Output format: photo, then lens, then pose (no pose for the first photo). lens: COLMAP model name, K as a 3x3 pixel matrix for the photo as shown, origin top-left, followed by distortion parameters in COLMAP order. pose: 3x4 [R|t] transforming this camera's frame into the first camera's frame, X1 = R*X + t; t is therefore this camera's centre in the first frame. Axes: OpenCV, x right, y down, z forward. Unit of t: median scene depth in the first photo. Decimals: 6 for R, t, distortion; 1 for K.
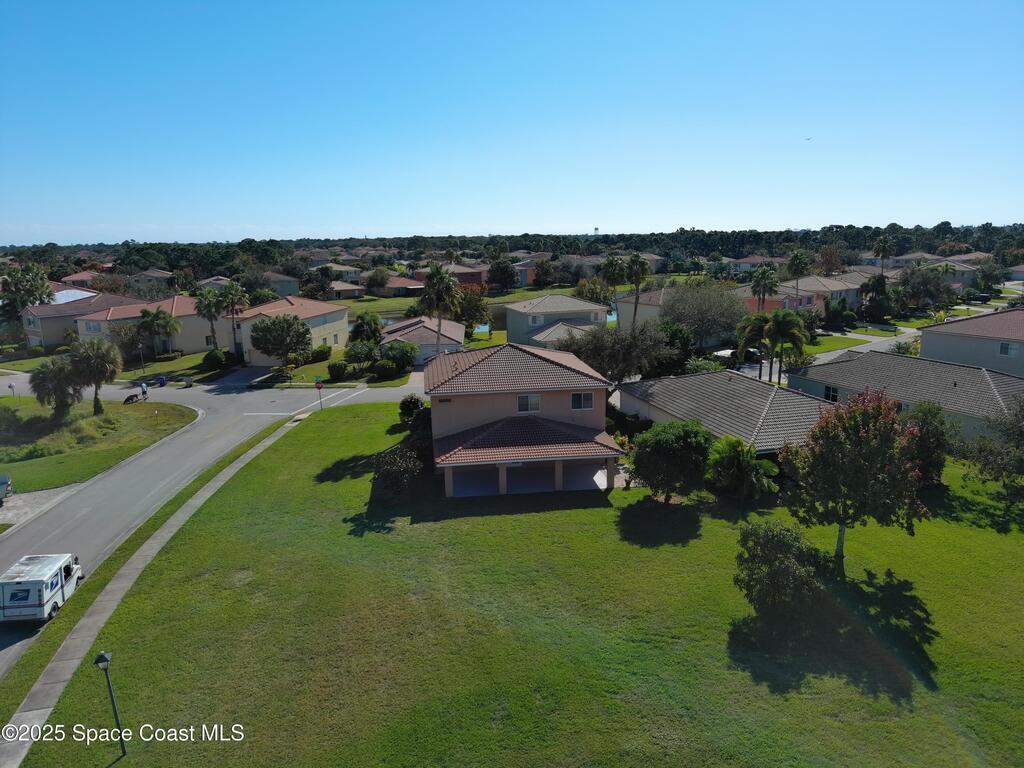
lens RADIAL K [[702.9, 0, 512.8], [0, 702.9, 378.1], [0, 0, 1]] dist [0.004231, -0.002368]
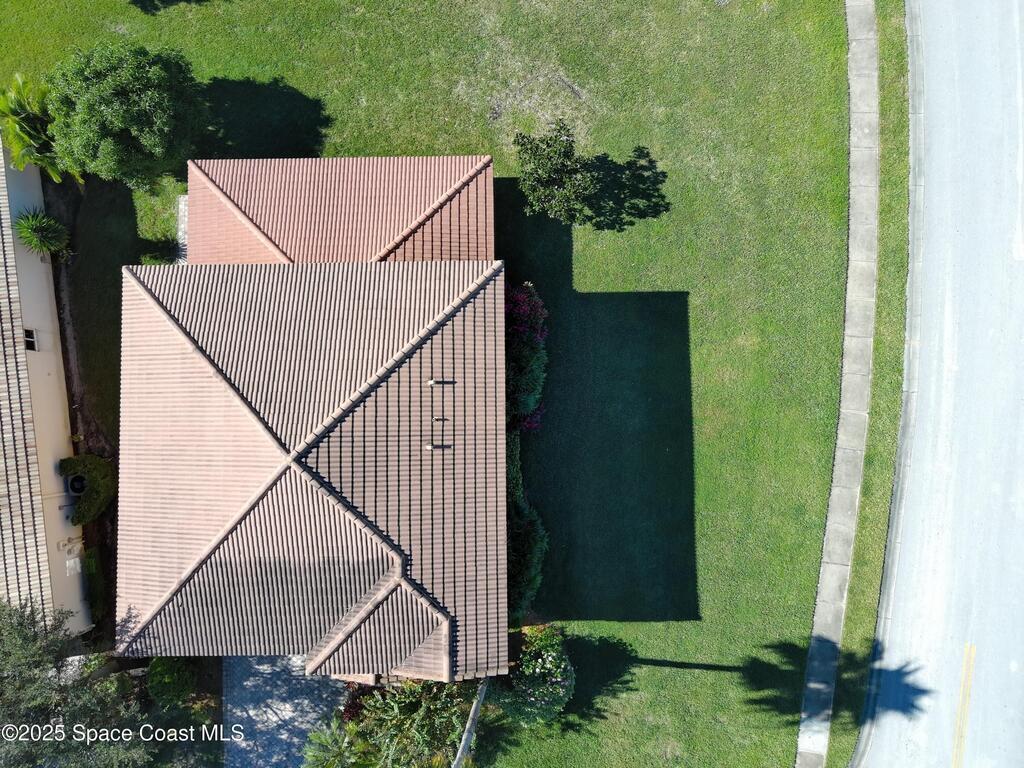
lens RADIAL K [[695.3, 0, 513.1], [0, 695.3, 354.4], [0, 0, 1]] dist [0.013175, -0.004733]
pose [[-0.992138, -0.115721, 0.047661, -0.172271], [0.064016, -0.142005, 0.987794, -0.496119], [-0.107541, 0.983078, 0.148296, 1.034350]]
